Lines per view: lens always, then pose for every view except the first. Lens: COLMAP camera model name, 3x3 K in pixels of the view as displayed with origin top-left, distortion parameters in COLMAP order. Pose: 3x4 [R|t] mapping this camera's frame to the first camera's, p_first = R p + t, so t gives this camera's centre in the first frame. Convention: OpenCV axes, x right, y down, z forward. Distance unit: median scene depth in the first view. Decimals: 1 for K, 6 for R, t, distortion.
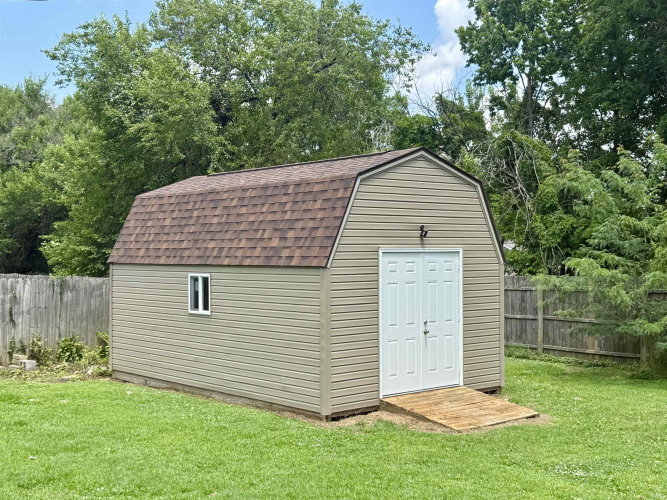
lens RADIAL K [[877.1, 0, 333.6], [0, 877.1, 249.9], [0, 0, 1]] dist [0.013765, 0.022243]
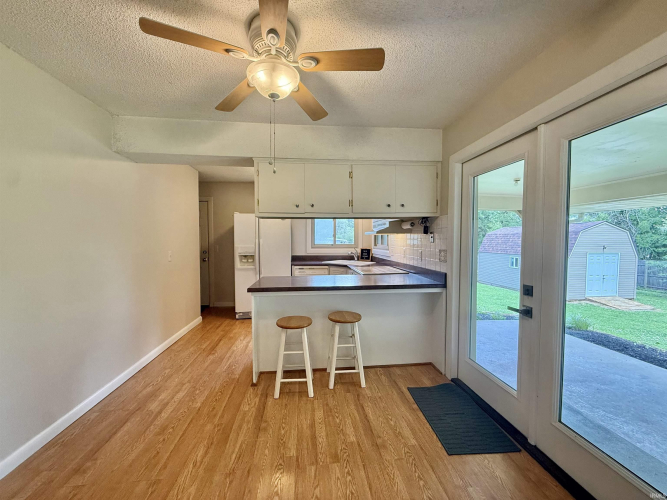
lens RADIAL K [[264.5, 0, 331.4], [0, 264.5, 251.1], [0, 0, 1]] dist [-0.000359, 0.000188]
pose [[0.828796, 0.030866, -0.558699, -0.149373], [-0.006566, 0.998945, 0.045448, -0.037108], [0.559513, -0.033998, 0.828124, -0.301550]]
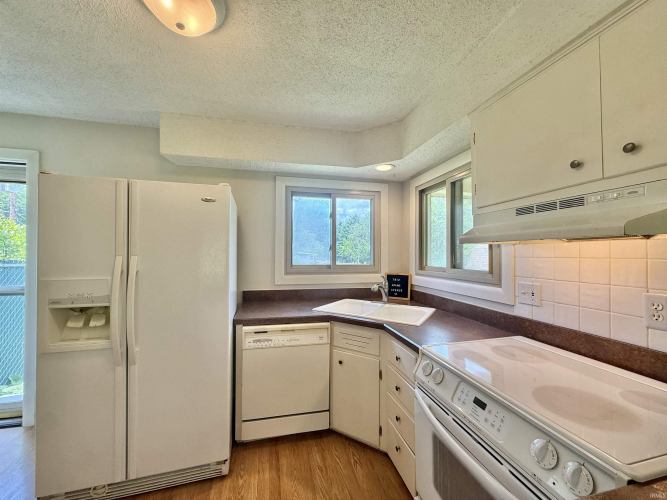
lens RADIAL K [[265.0, 0, 331.3], [0, 265.0, 251.0], [0, 0, 1]] dist [0.000204, 0.000055]
pose [[0.890857, 0.003308, -0.454271, -0.264203], [-0.008120, 0.999930, -0.008643, -0.038091], [0.454211, 0.011388, 0.890822, -0.163168]]
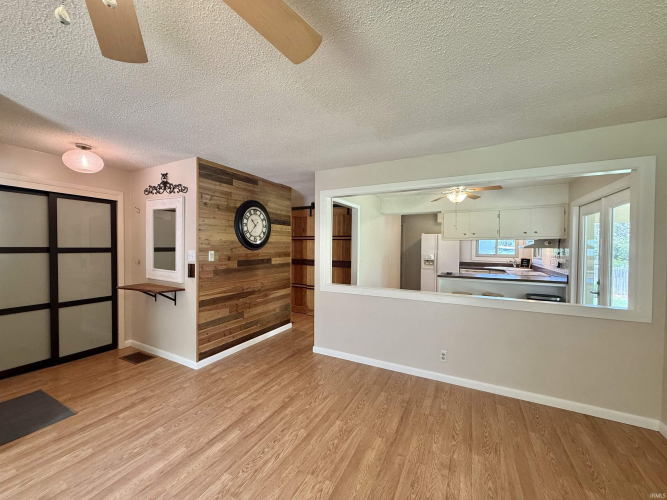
lens RADIAL K [[264.5, 0, 331.4], [0, 264.5, 251.1], [0, 0, 1]] dist [-0.000359, 0.000188]
pose [[0.375728, 0.026373, -0.926355, -0.030876], [-0.012242, 0.999649, 0.023495, -0.042936], [0.926649, 0.002513, 0.375919, -0.437656]]
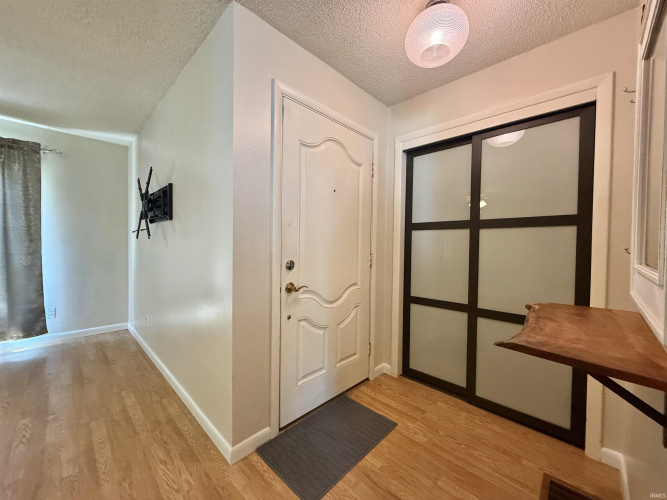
lens RADIAL K [[264.5, 0, 331.4], [0, 264.5, 251.1], [0, 0, 1]] dist [-0.000359, 0.000188]
pose [[-0.995120, -0.006005, -0.098488, -0.207833], [-0.008148, 0.999738, 0.021379, -0.025940], [0.098334, 0.022077, -0.994909, -0.436518]]
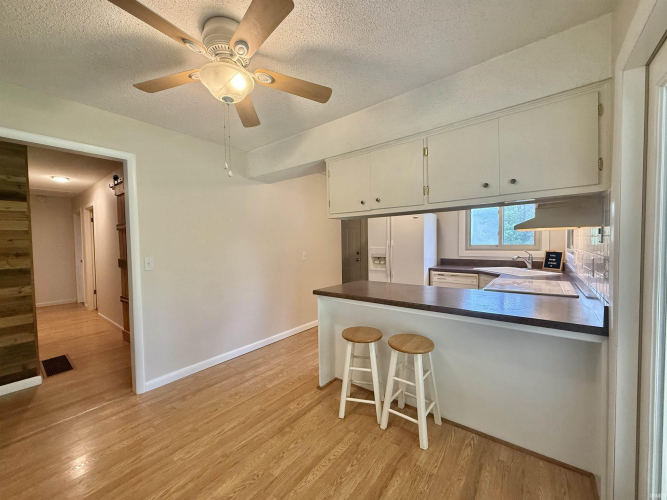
lens RADIAL K [[265.0, 0, 331.3], [0, 265.0, 251.0], [0, 0, 1]] dist [0.000204, 0.000055]
pose [[0.204000, 0.037610, -0.978248, -0.121777], [0.013994, 0.999048, 0.041328, -0.037531], [0.978871, -0.022121, 0.203280, -0.224959]]
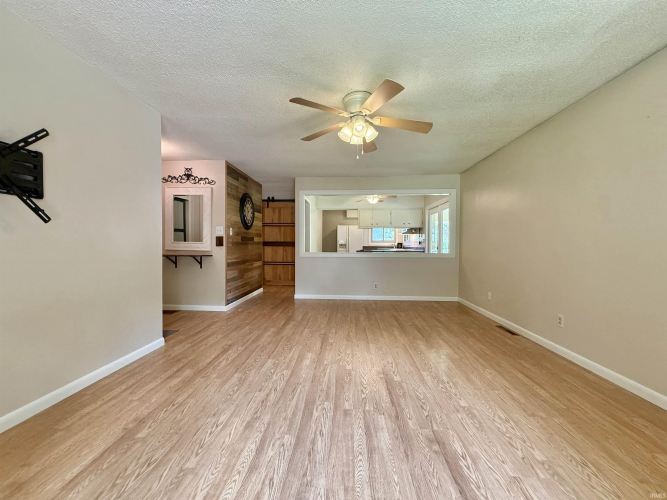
lens RADIAL K [[264.5, 0, 331.4], [0, 264.5, 251.1], [0, 0, 1]] dist [-0.000359, 0.000188]
pose [[0.724789, 0.027784, -0.688411, 0.020222], [-0.010734, 0.999521, 0.029039, -0.021845], [0.688887, -0.013658, 0.724740, -0.577486]]
